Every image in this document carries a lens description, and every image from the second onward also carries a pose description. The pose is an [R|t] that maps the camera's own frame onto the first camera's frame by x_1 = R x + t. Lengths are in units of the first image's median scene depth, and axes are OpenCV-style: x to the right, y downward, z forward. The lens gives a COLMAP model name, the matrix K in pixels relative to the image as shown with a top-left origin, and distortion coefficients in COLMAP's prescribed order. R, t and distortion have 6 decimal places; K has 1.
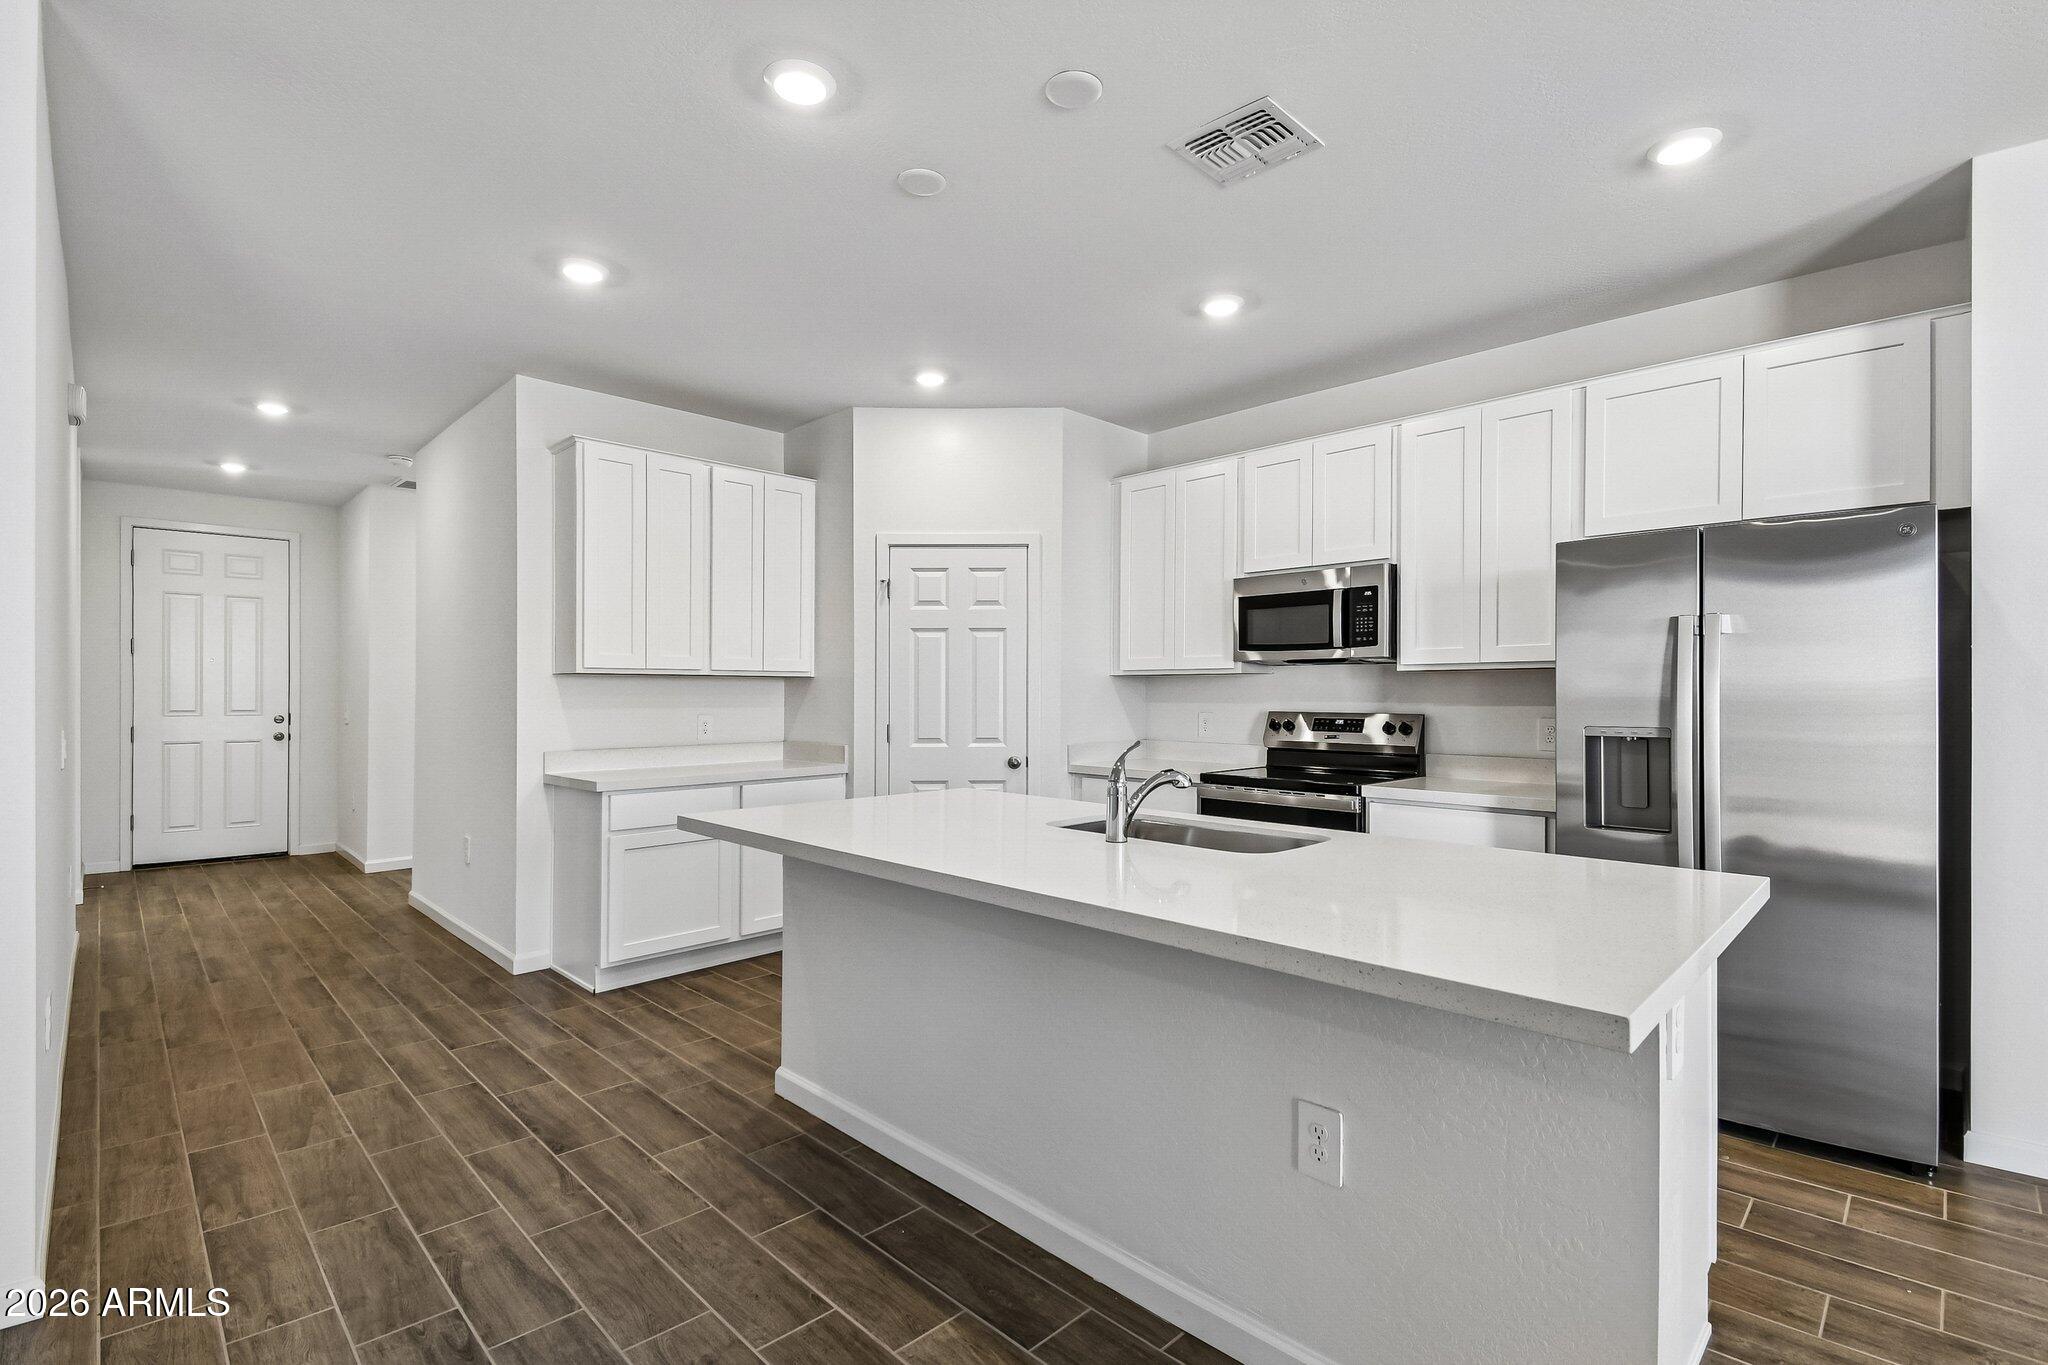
lens RADIAL K [[952.8, 0, 1055.4], [0, 952.8, 693.5], [0, 0, 1]] dist [0.034320, -0.031359]
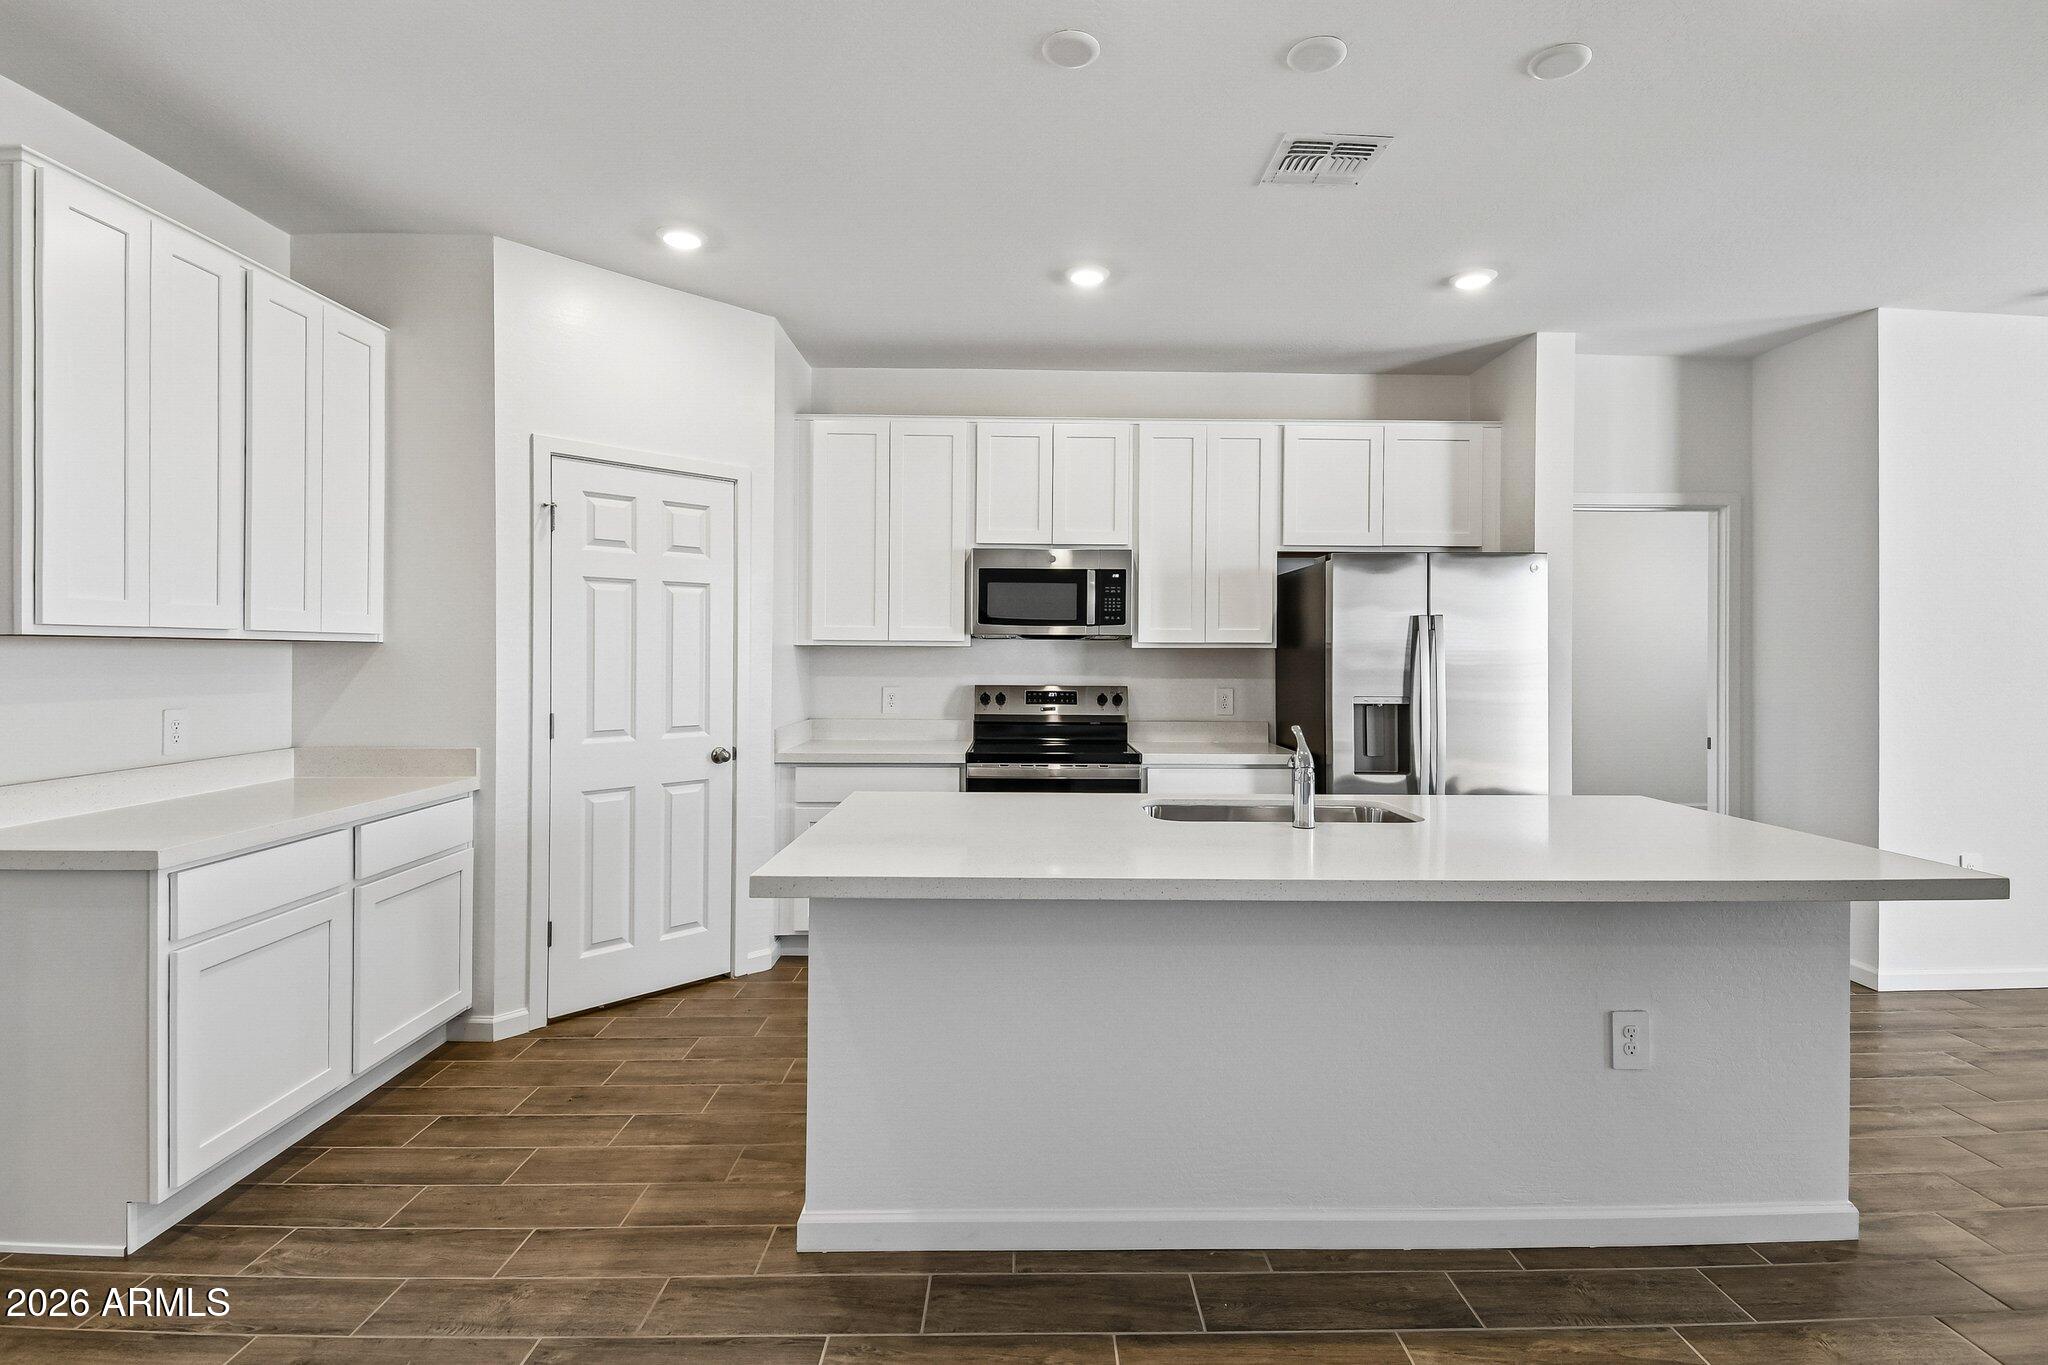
lens RADIAL K [[952.8, 0, 1055.4], [0, 952.8, 693.5], [0, 0, 1]] dist [0.034320, -0.031359]
pose [[0.695333, -0.024444, 0.718272, -0.480639], [-0.005152, 0.999226, 0.038993, -0.013234], [-0.718670, -0.030814, 0.694669, 0.287218]]
